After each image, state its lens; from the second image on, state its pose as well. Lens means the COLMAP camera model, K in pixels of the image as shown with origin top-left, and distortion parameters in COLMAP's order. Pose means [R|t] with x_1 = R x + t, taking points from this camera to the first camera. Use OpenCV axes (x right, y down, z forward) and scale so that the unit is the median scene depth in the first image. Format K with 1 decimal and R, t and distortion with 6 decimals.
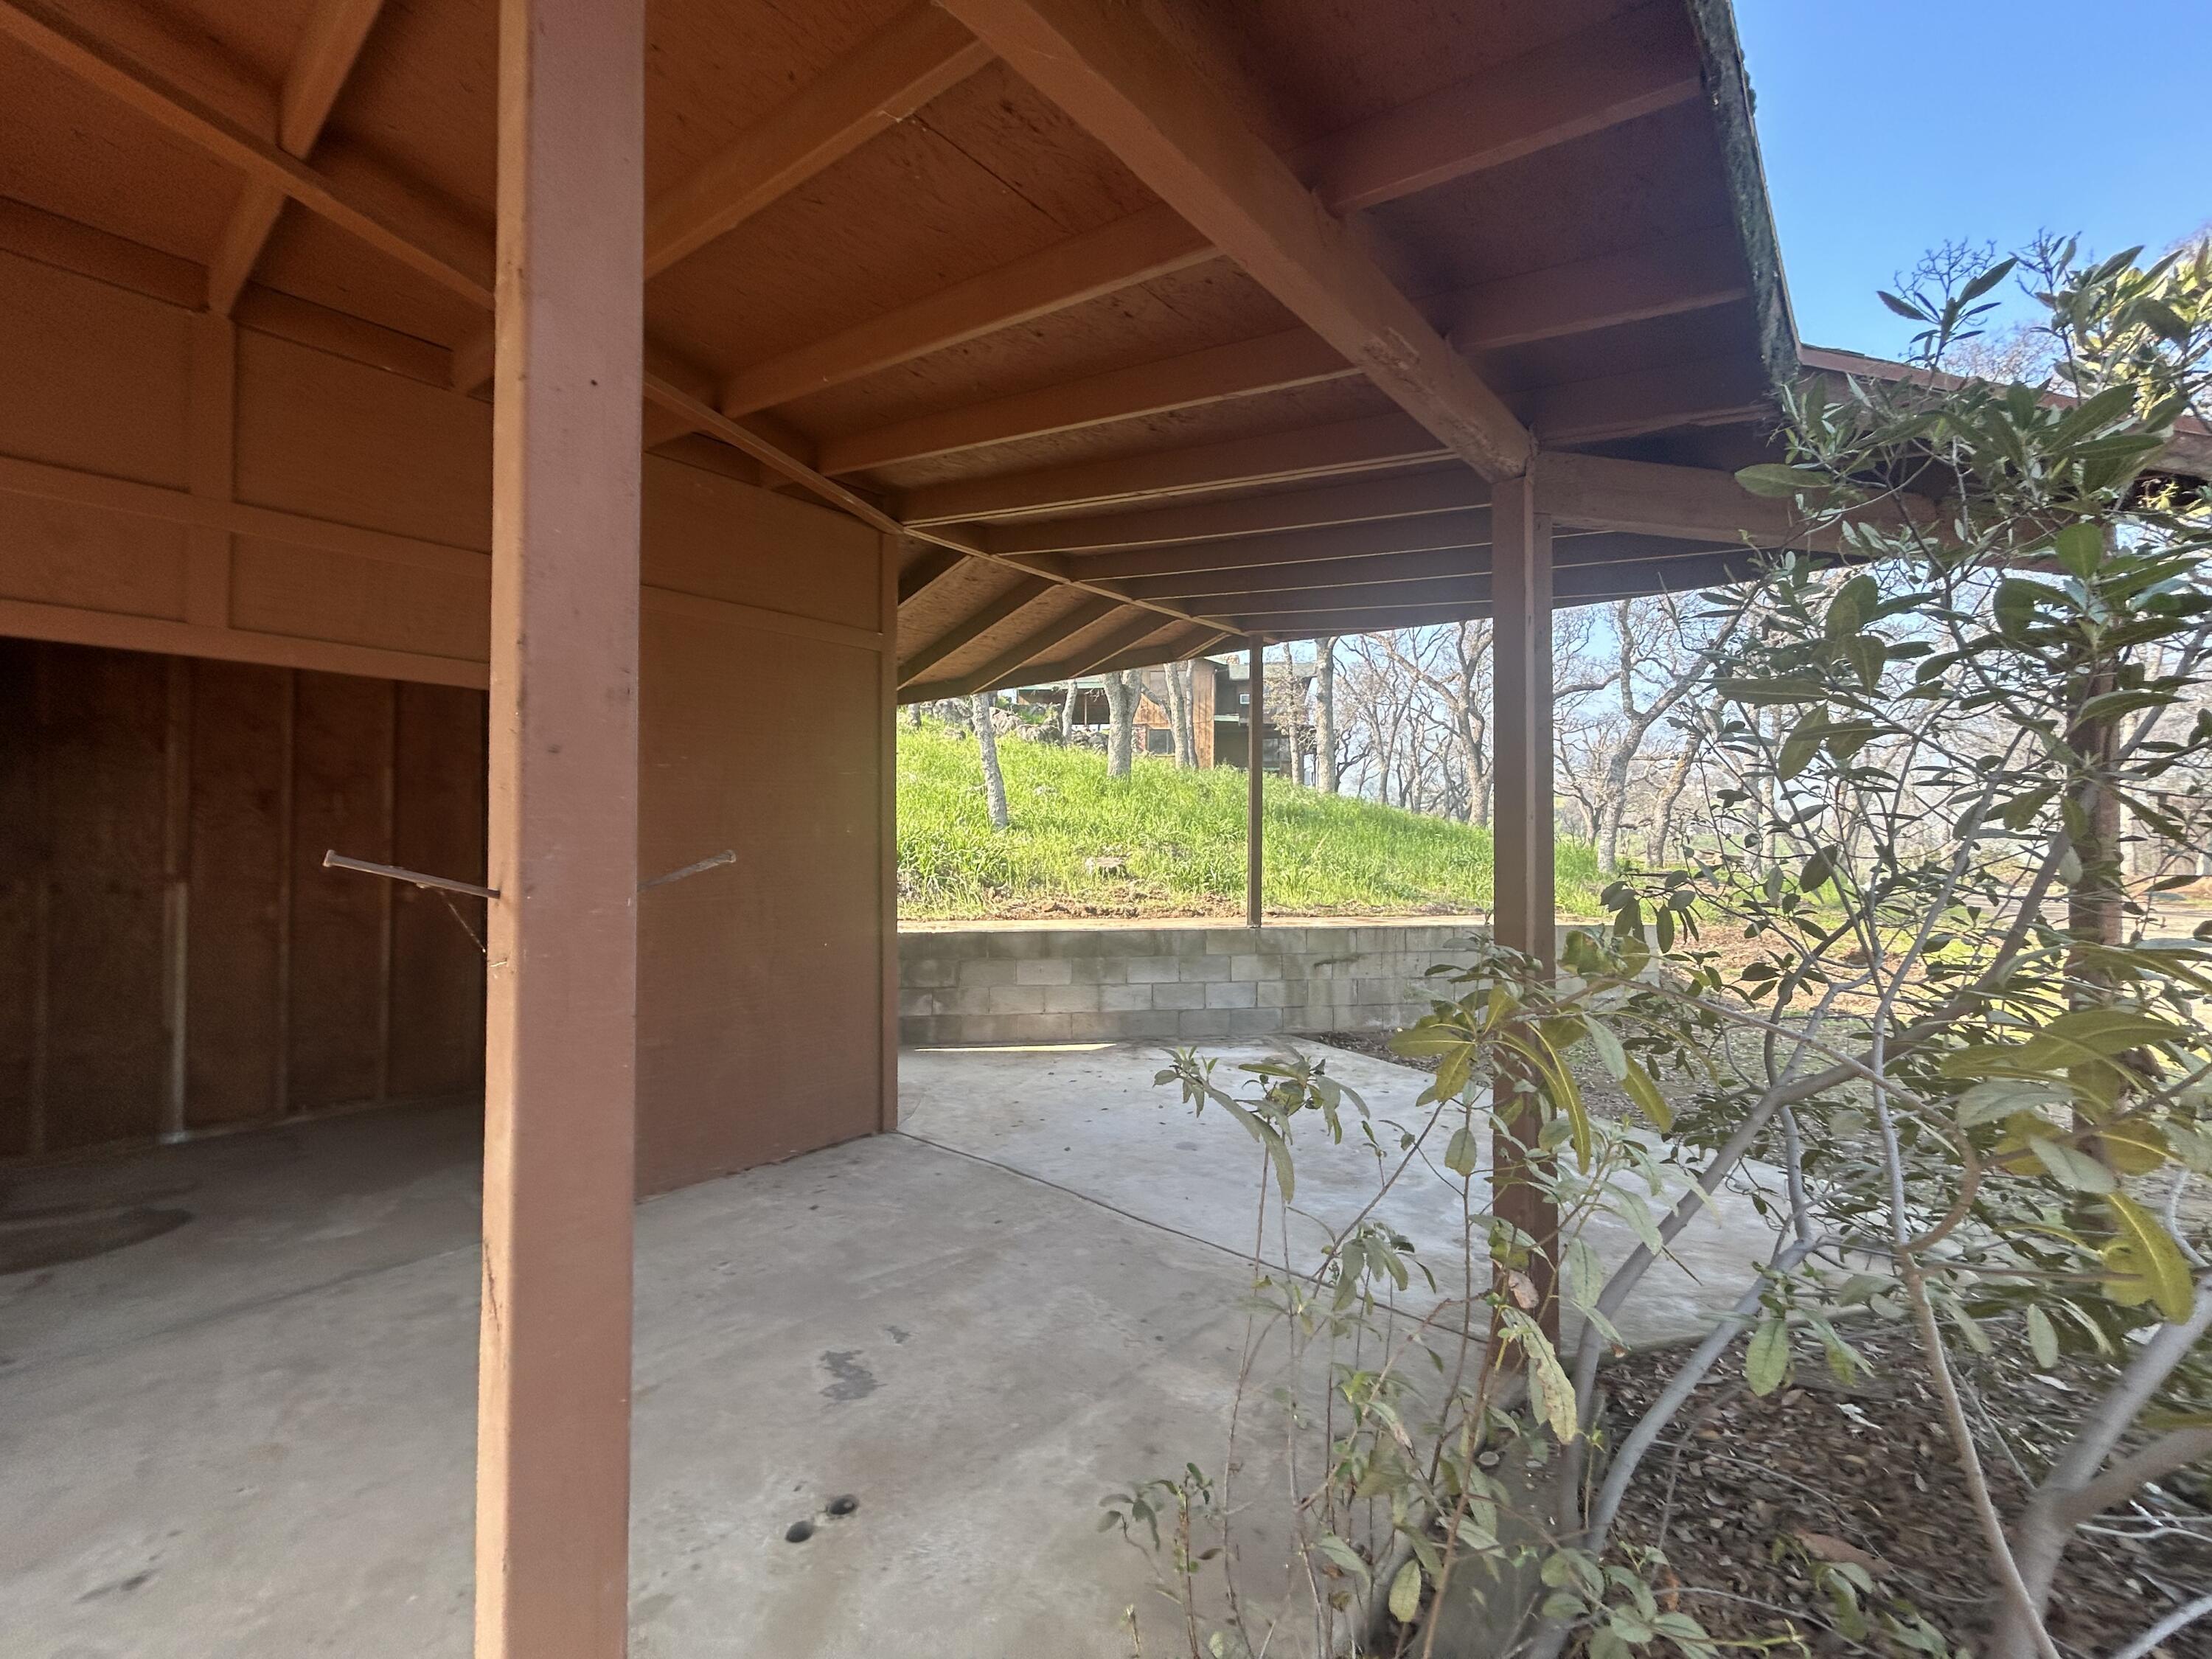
lens RADIAL K [[874.3, 0, 1106.0], [0, 874.3, 829.5], [0, 0, 1]] dist [0.000671, 0.000000]
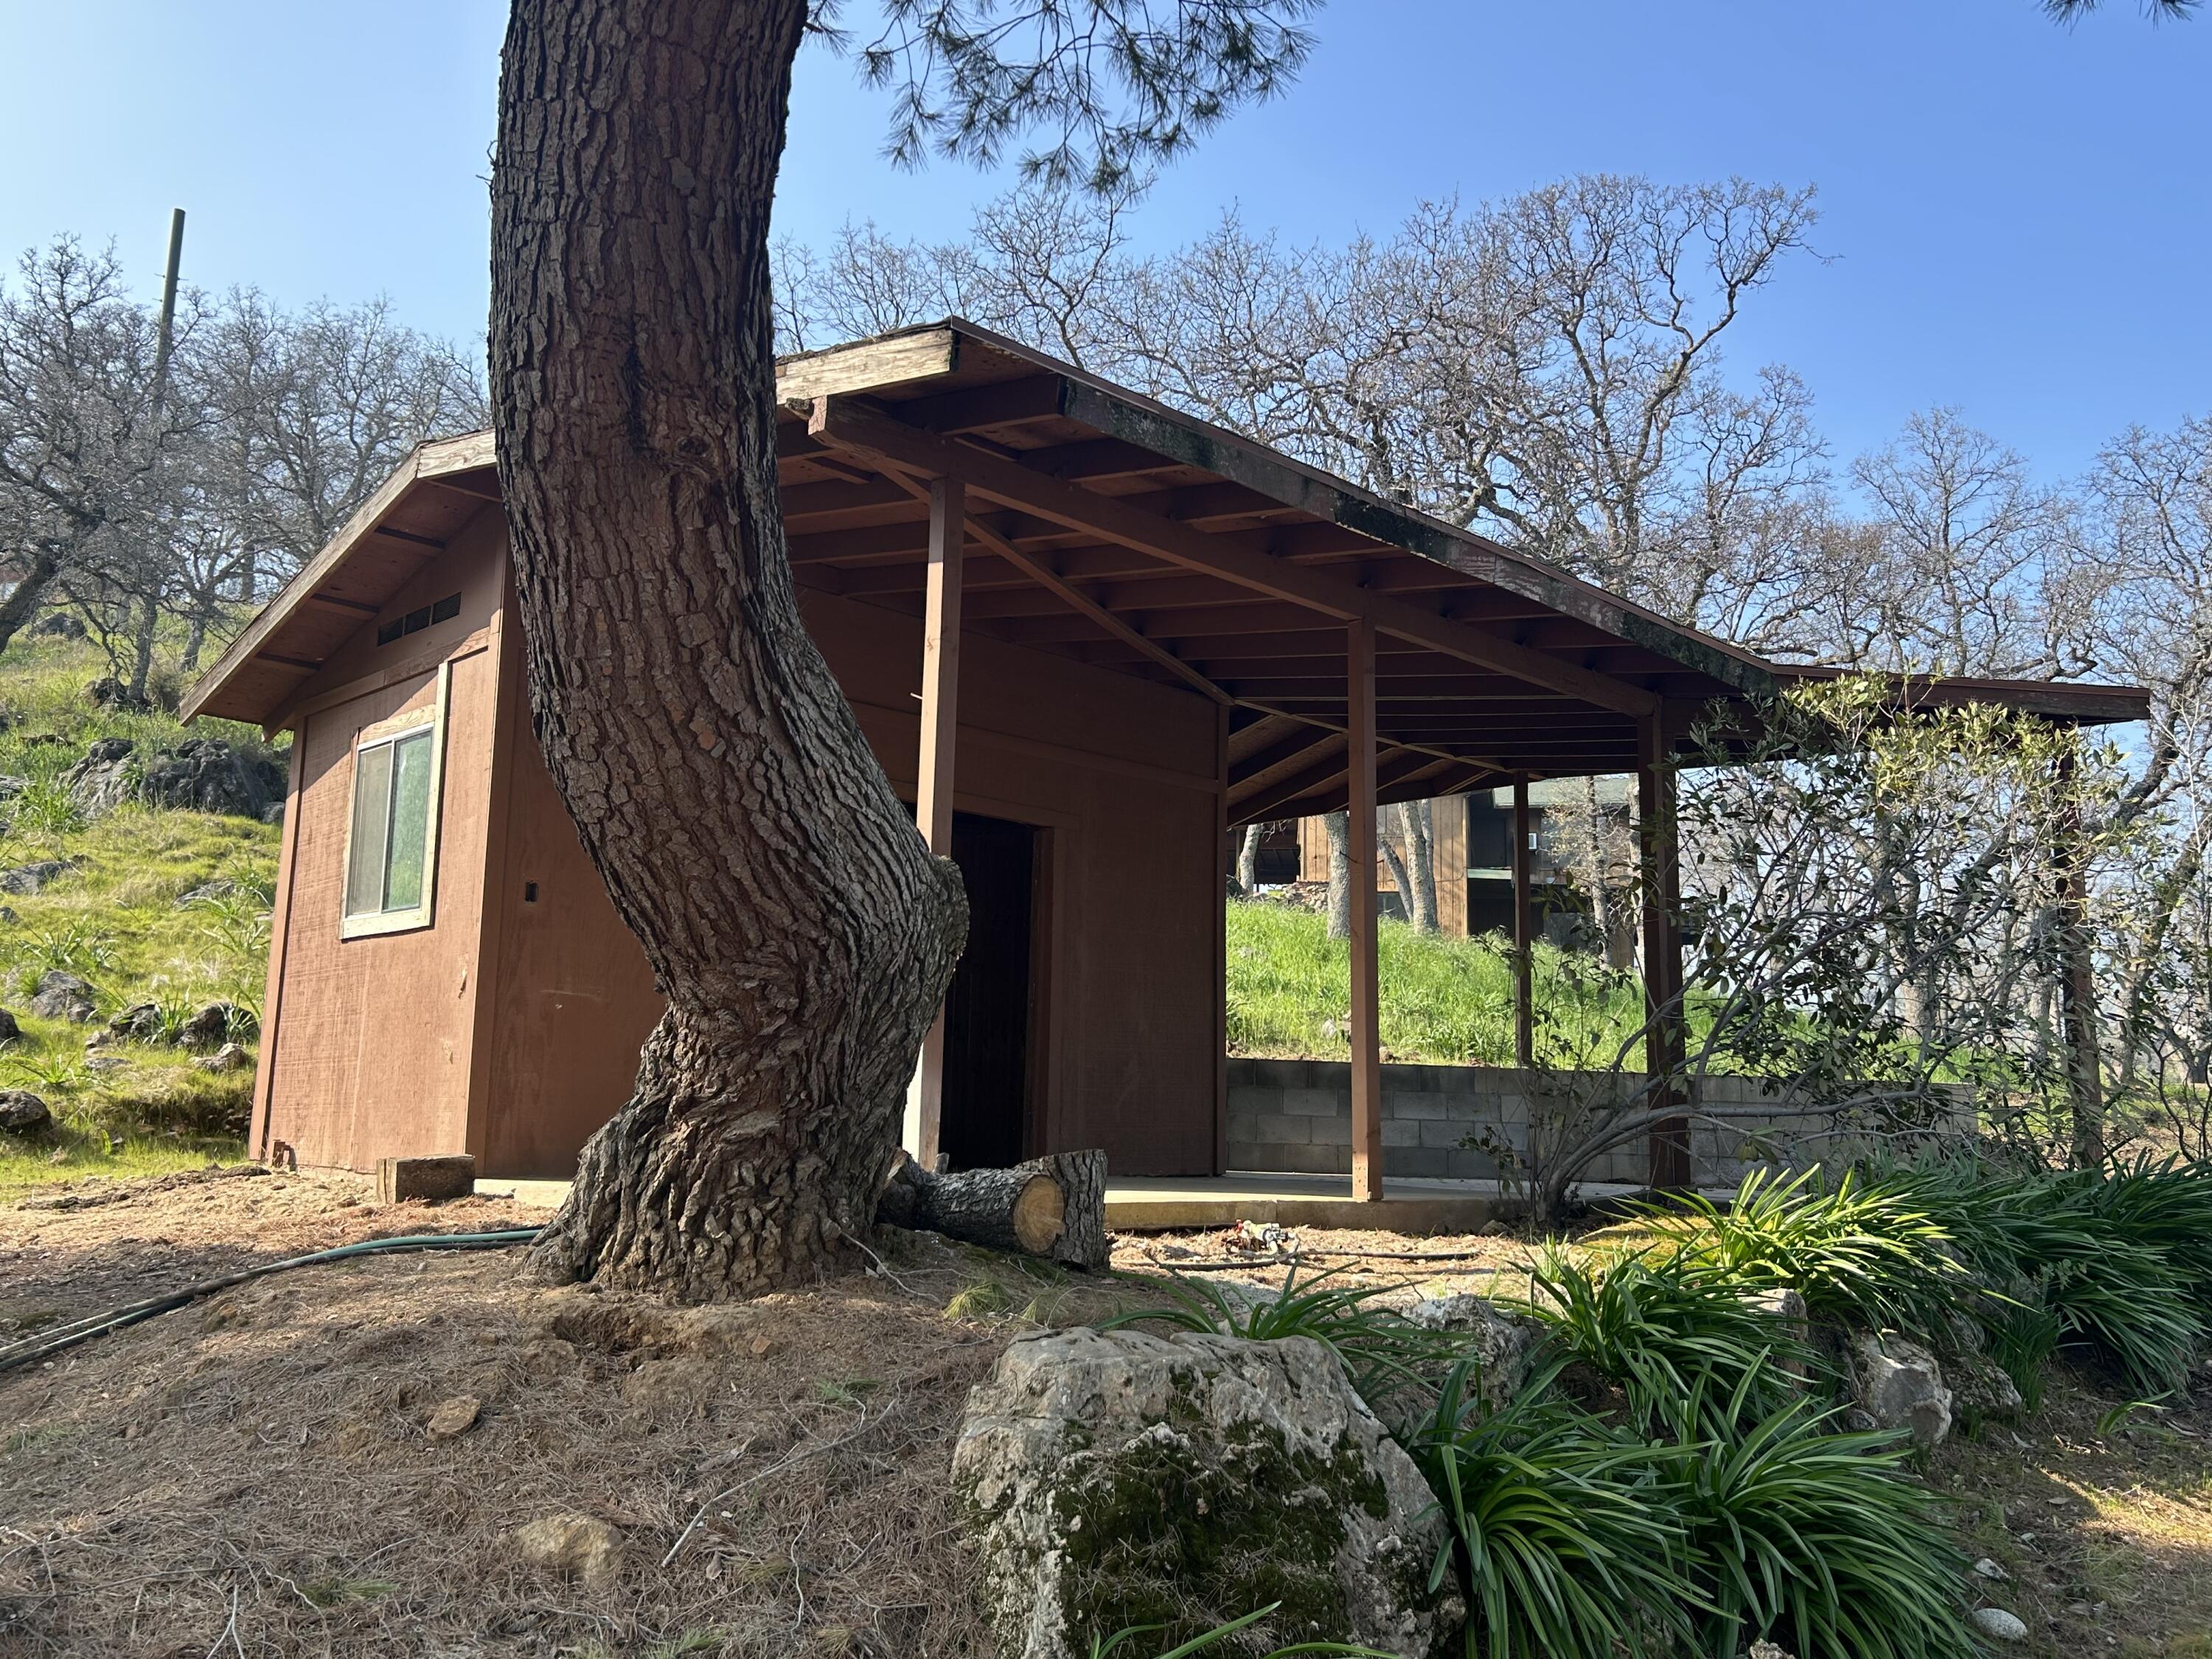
lens RADIAL K [[1810.1, 0, 1106.0], [0, 1810.1, 829.5], [0, 0, 1]] dist [0.047719, -0.002176]
pose [[0.997307, 0.013168, -0.072149, -0.107493], [-0.023984, 0.988217, -0.151169, 0.119124], [0.069308, 0.152492, 0.985871, -0.765976]]
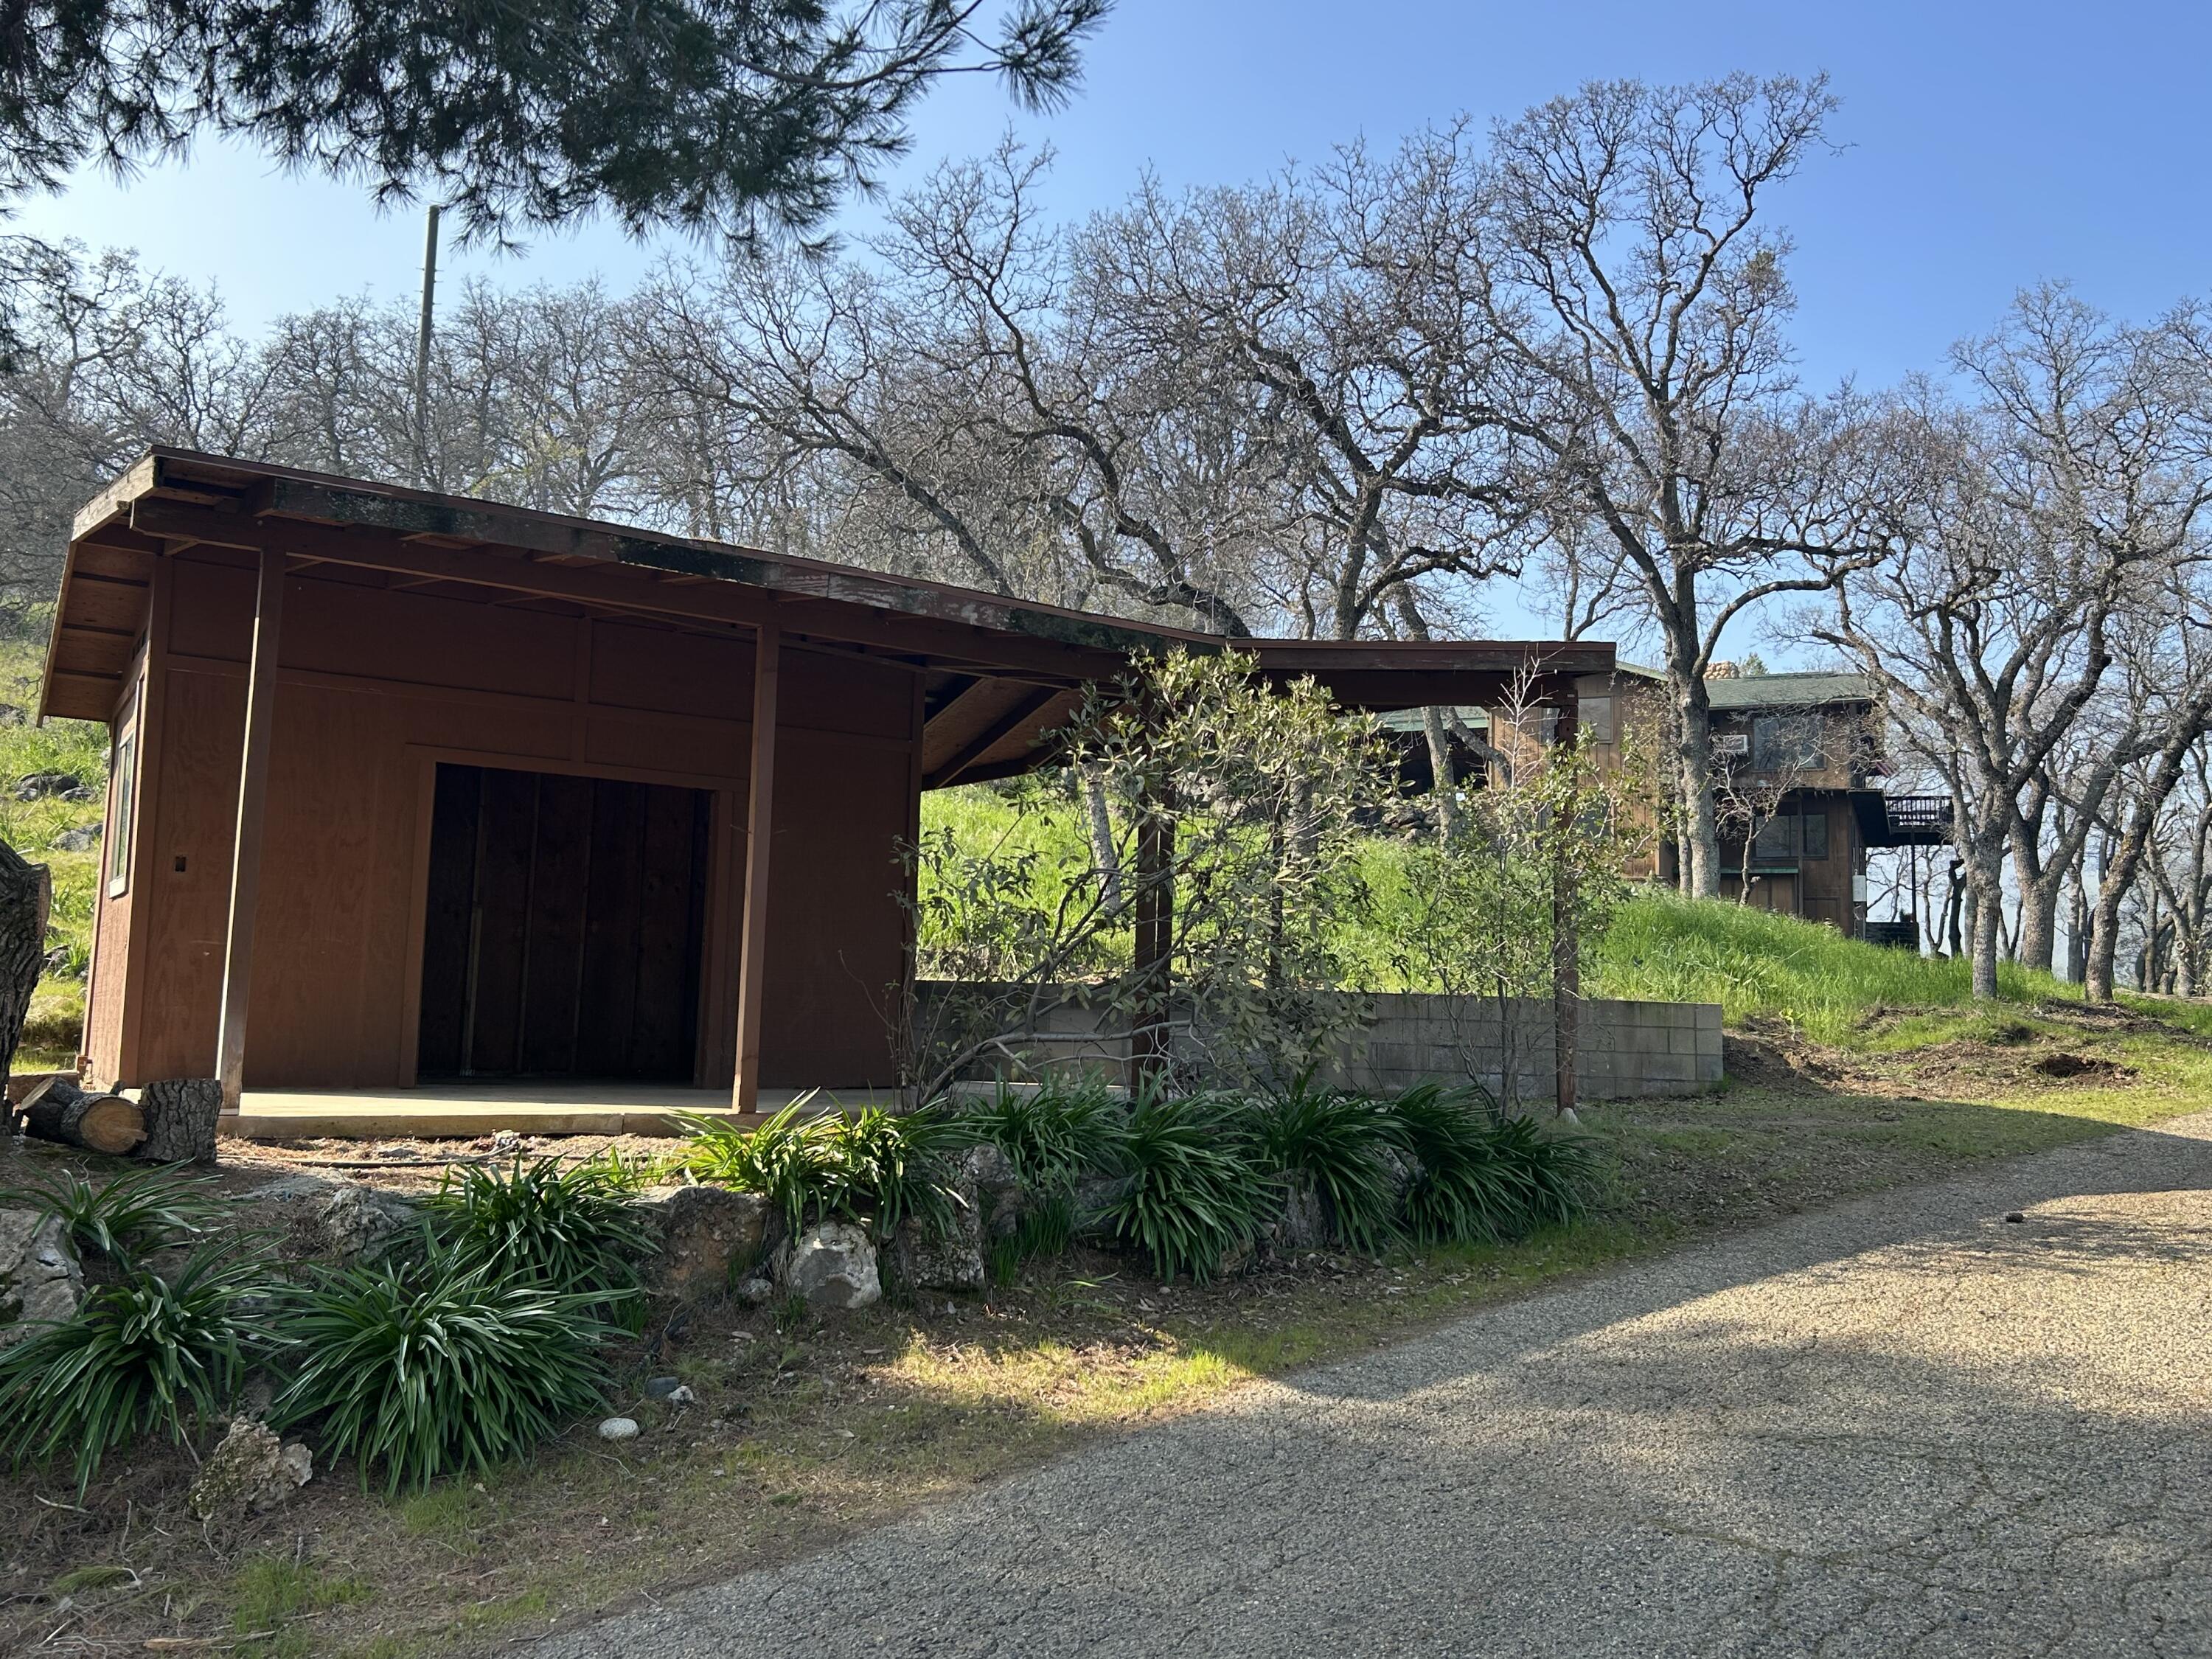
lens RADIAL K [[1798.1, 0, 1036.6], [0, 1798.1, 834.5], [0, 0, 1]] dist [0.024299, -0.000099]
pose [[0.963800, 0.000002, -0.266627, 0.343897], [-0.026197, 0.995162, -0.094690, 0.095711], [0.265337, 0.098247, 0.959137, -0.834975]]
